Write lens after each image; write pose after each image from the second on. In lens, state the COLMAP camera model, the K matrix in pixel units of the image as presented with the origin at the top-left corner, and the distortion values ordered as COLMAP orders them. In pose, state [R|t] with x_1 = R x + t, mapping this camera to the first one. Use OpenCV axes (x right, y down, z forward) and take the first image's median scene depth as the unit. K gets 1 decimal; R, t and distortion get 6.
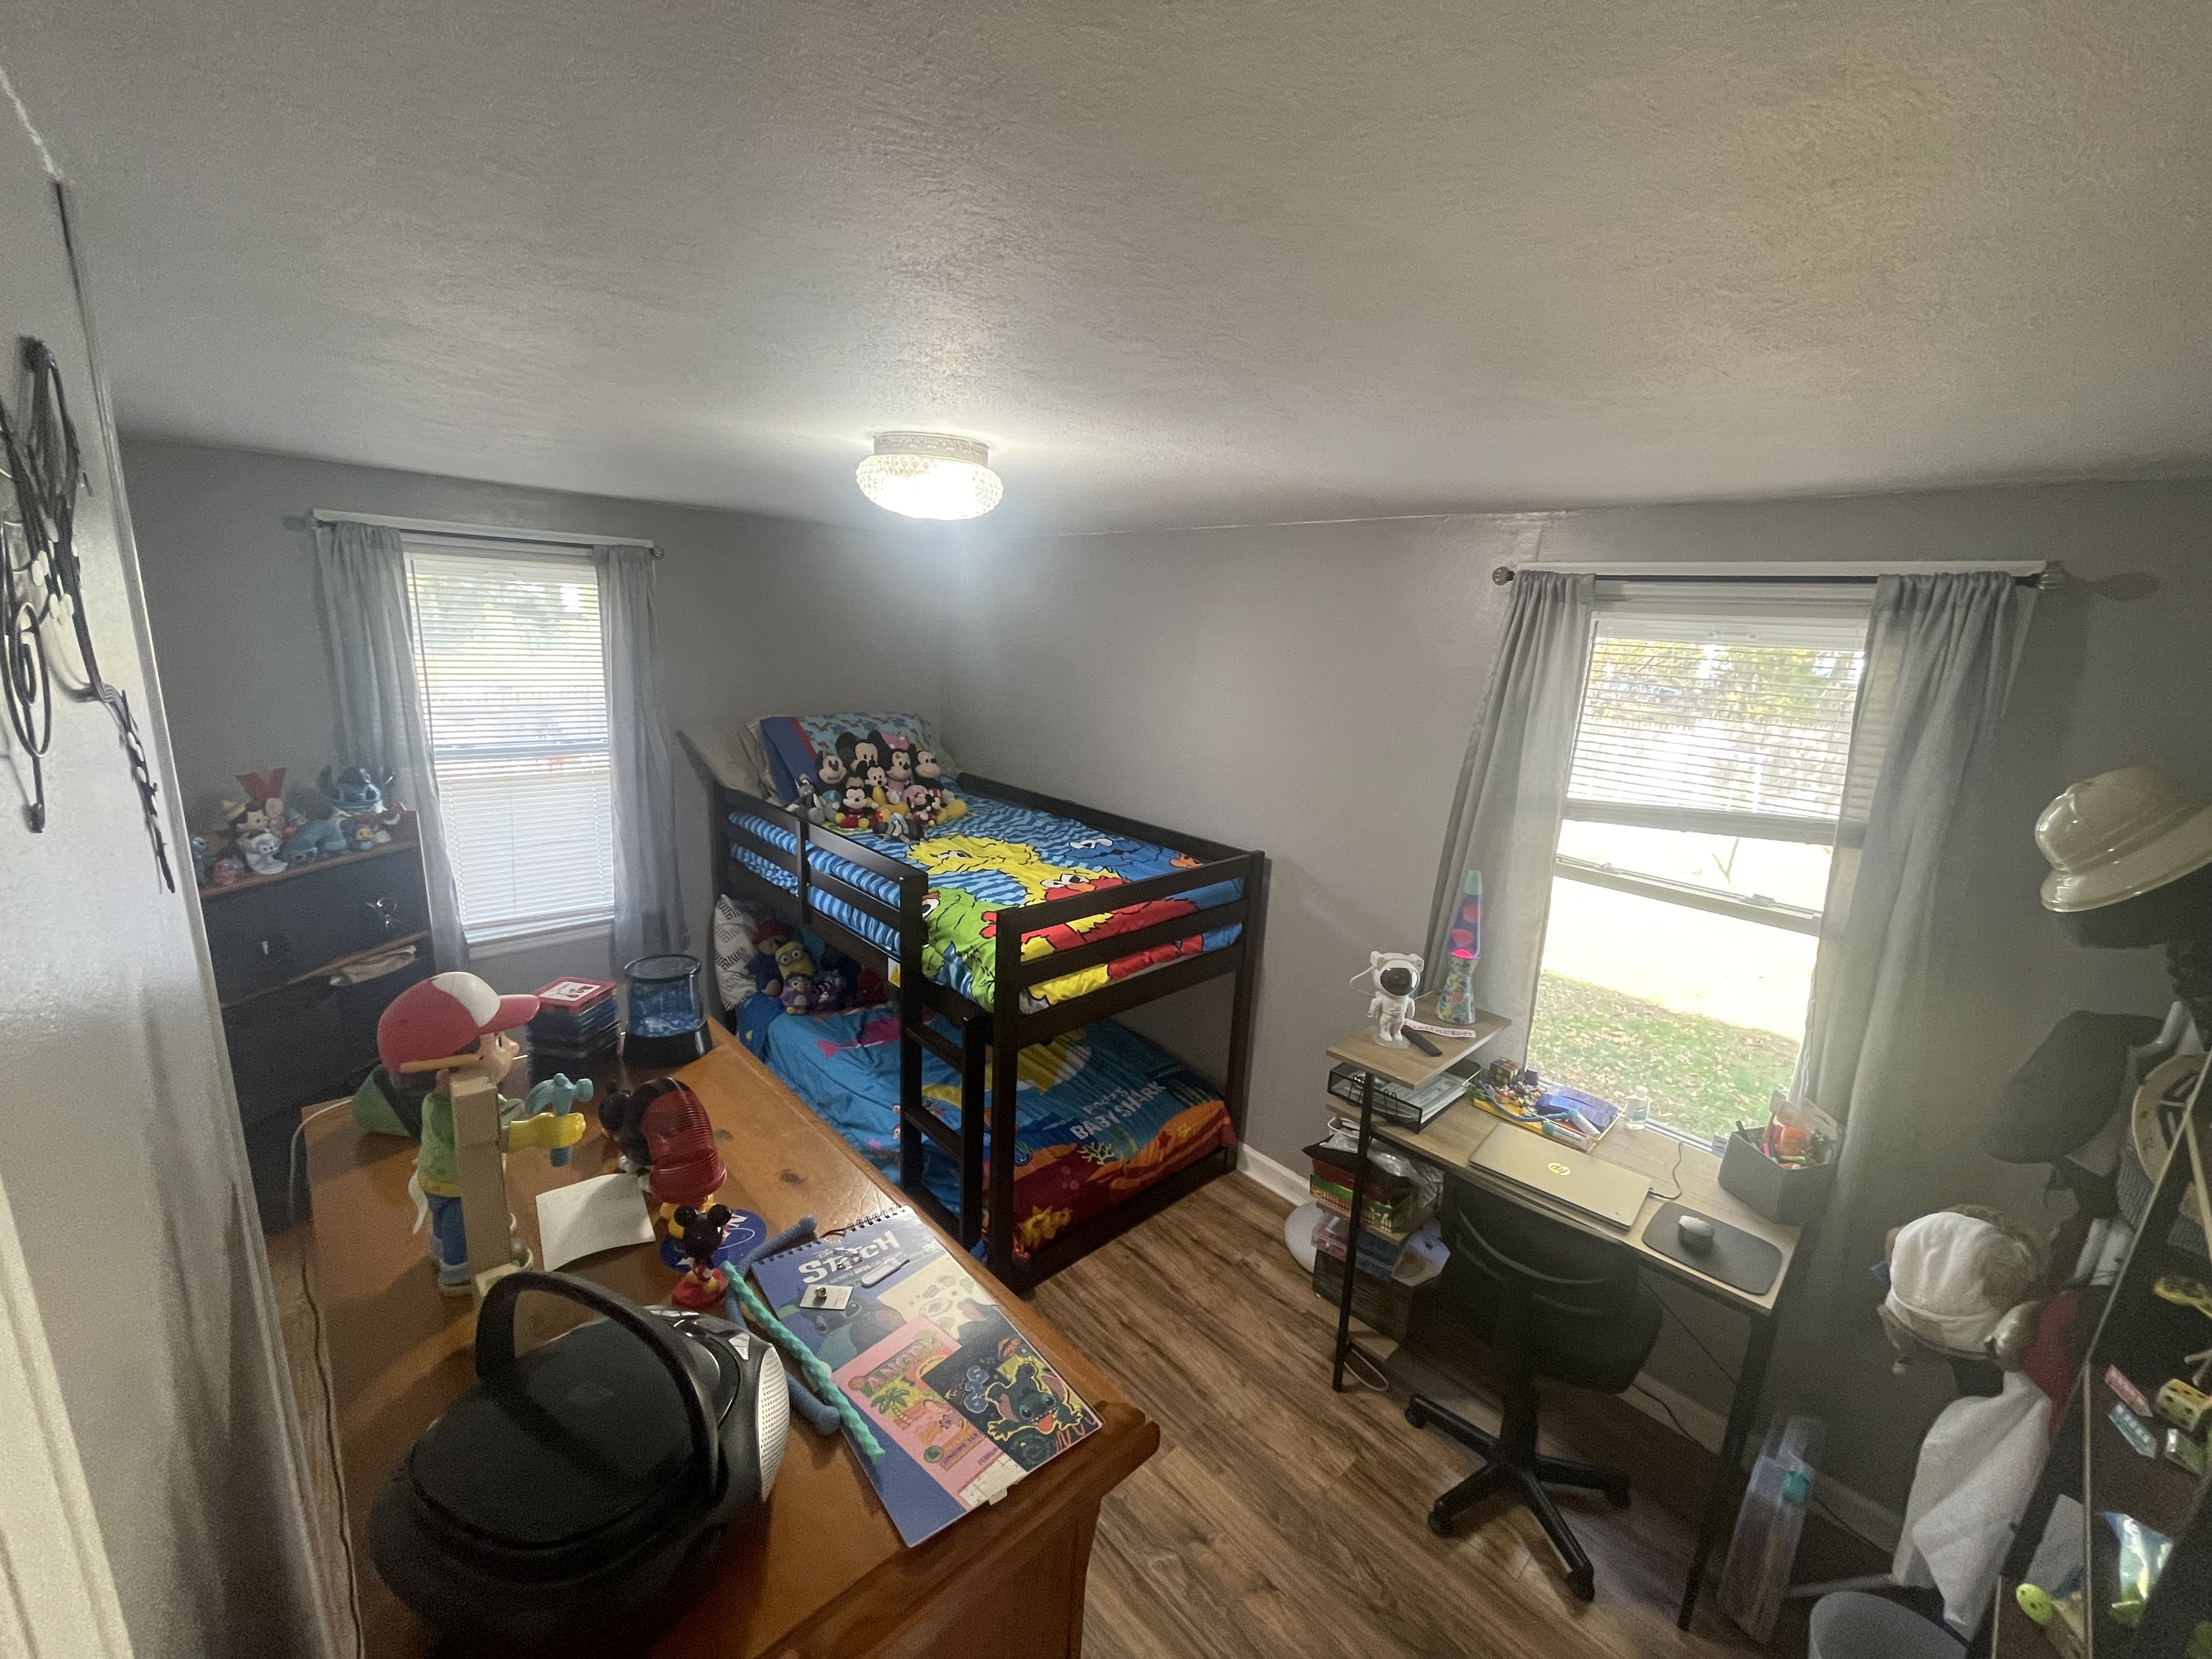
lens RADIAL K [[889.0, 0, 1096.4], [0, 889.0, 815.6], [0, 0, 1]] dist [0.000778, -0.000724]
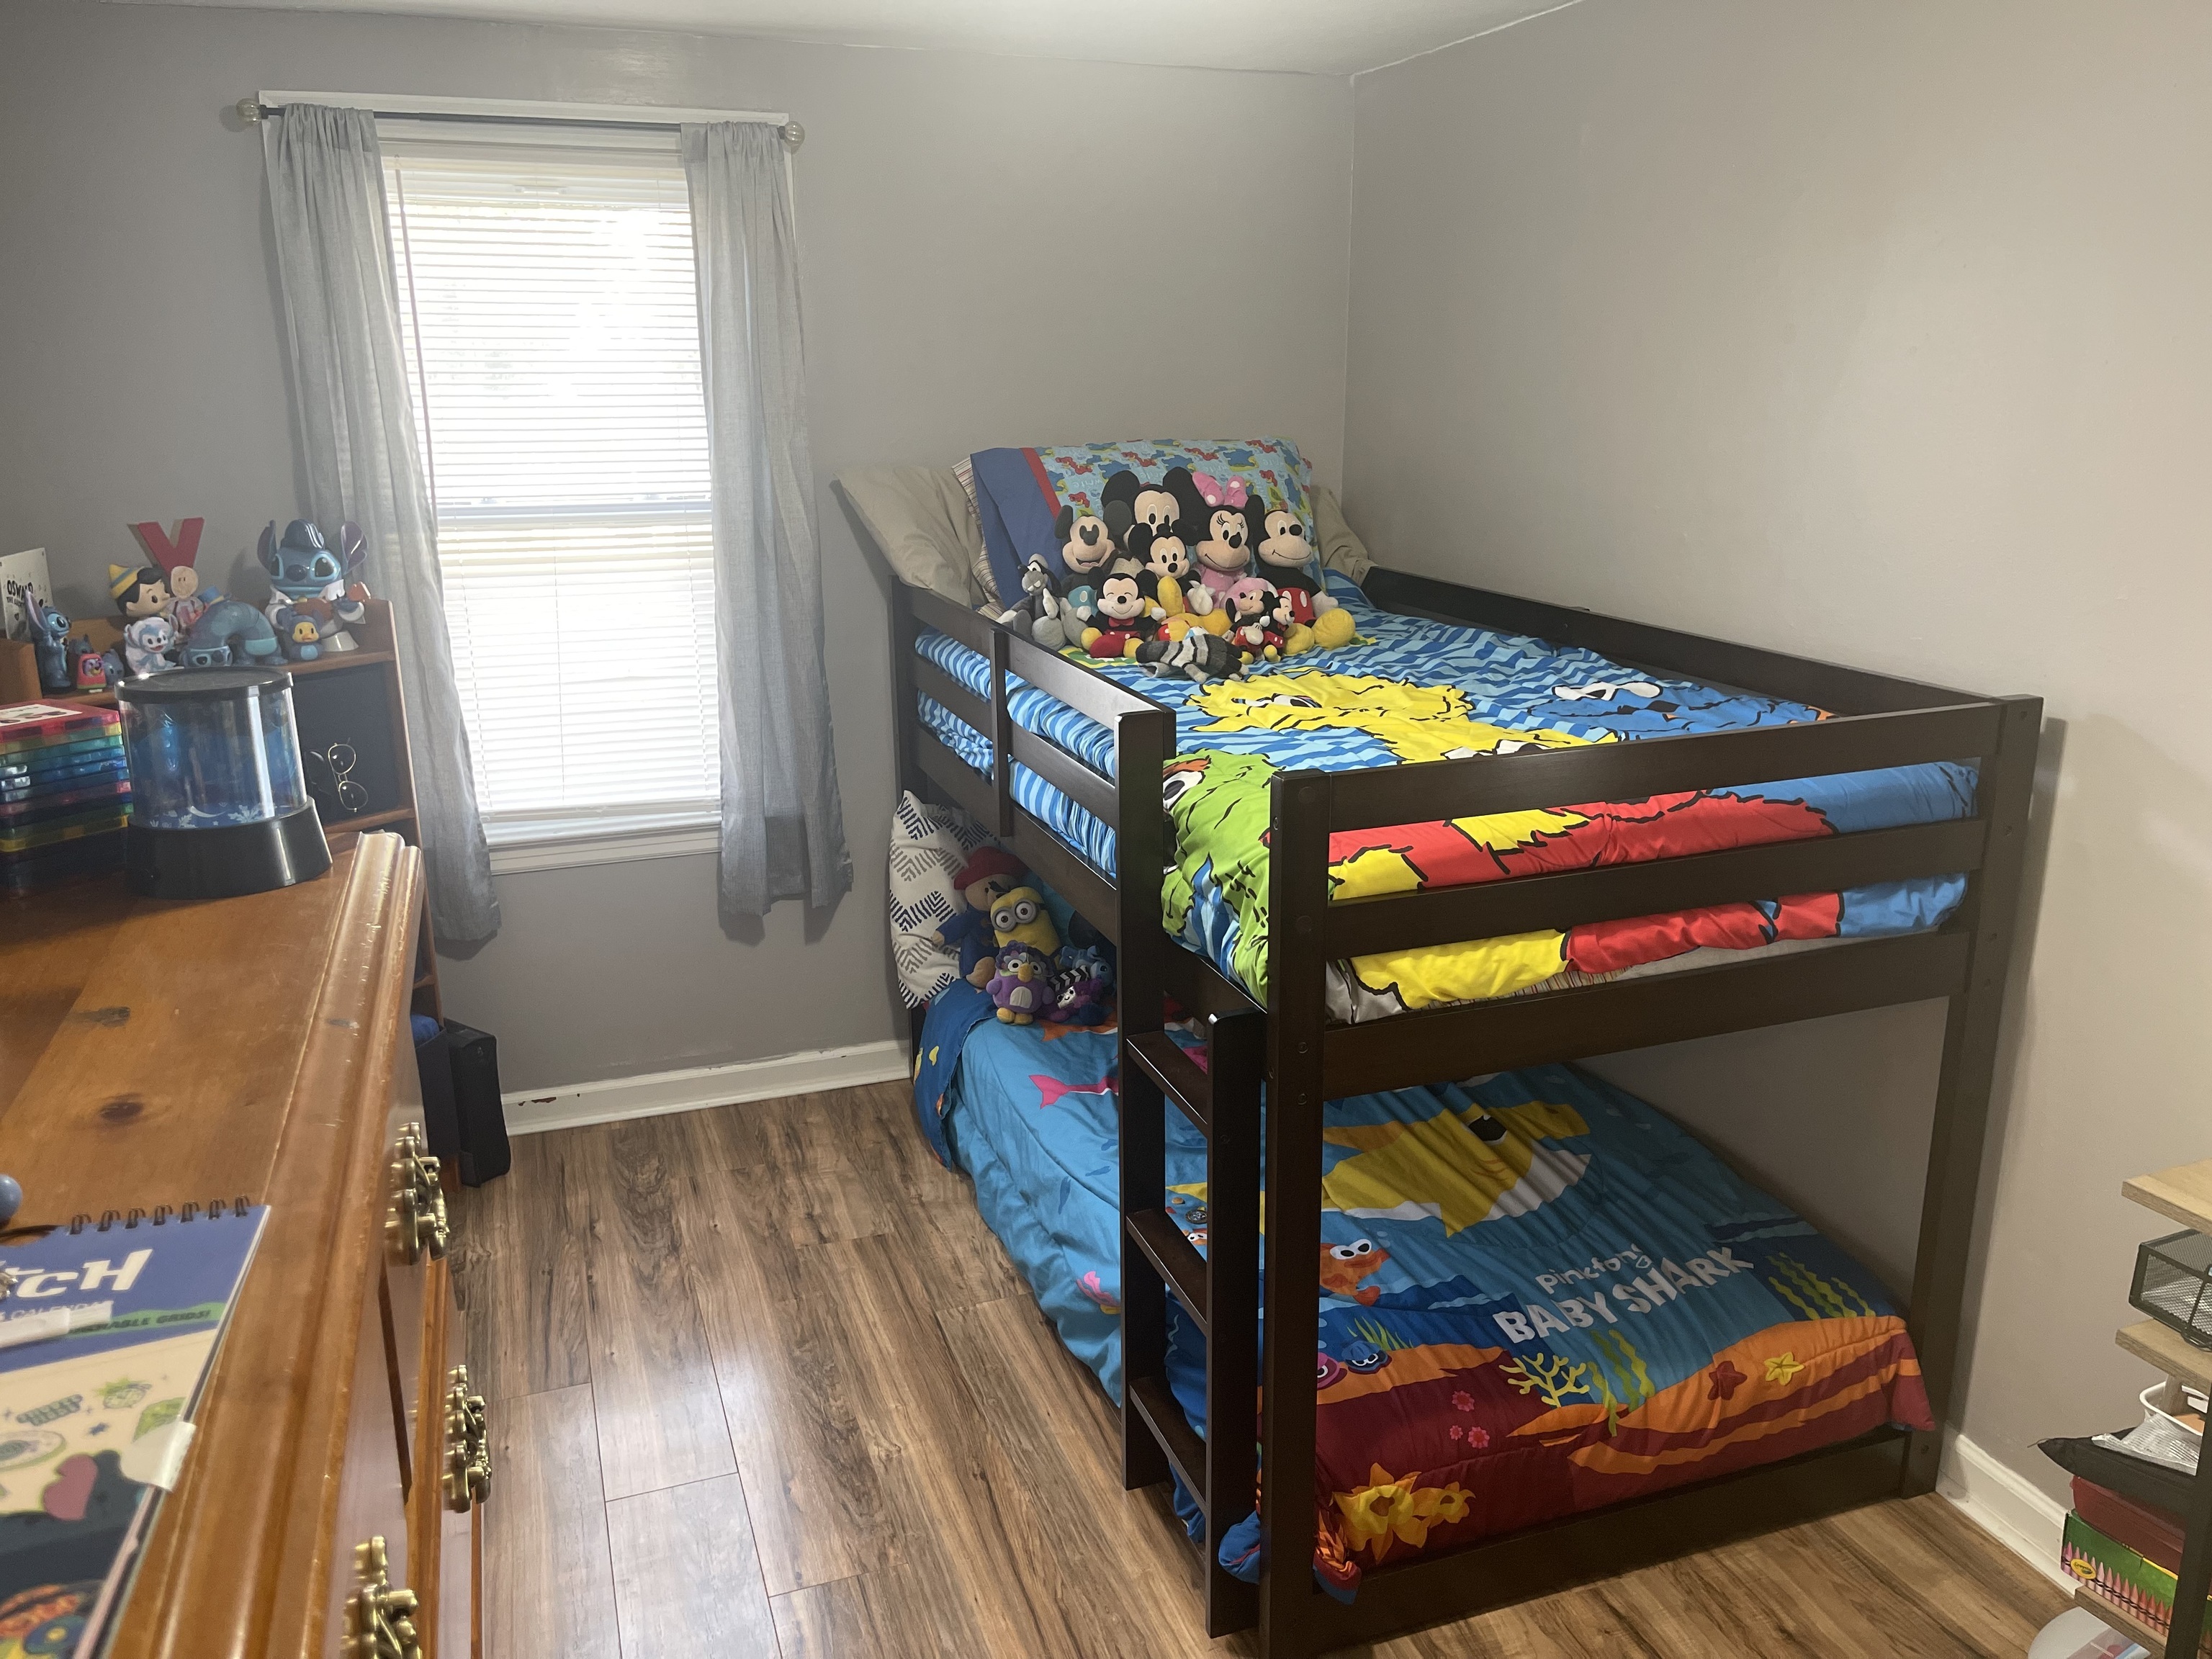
lens RADIAL K [[1665.8, 0, 1101.7], [0, 1665.8, 825.9], [0, 0, 1]] dist [0.062600, -0.095035]
pose [[0.915879, 0.045995, -0.398811, 0.108603], [-0.030900, 0.998545, 0.044200, 0.076102], [0.400264, -0.028158, 0.915967, 0.160667]]
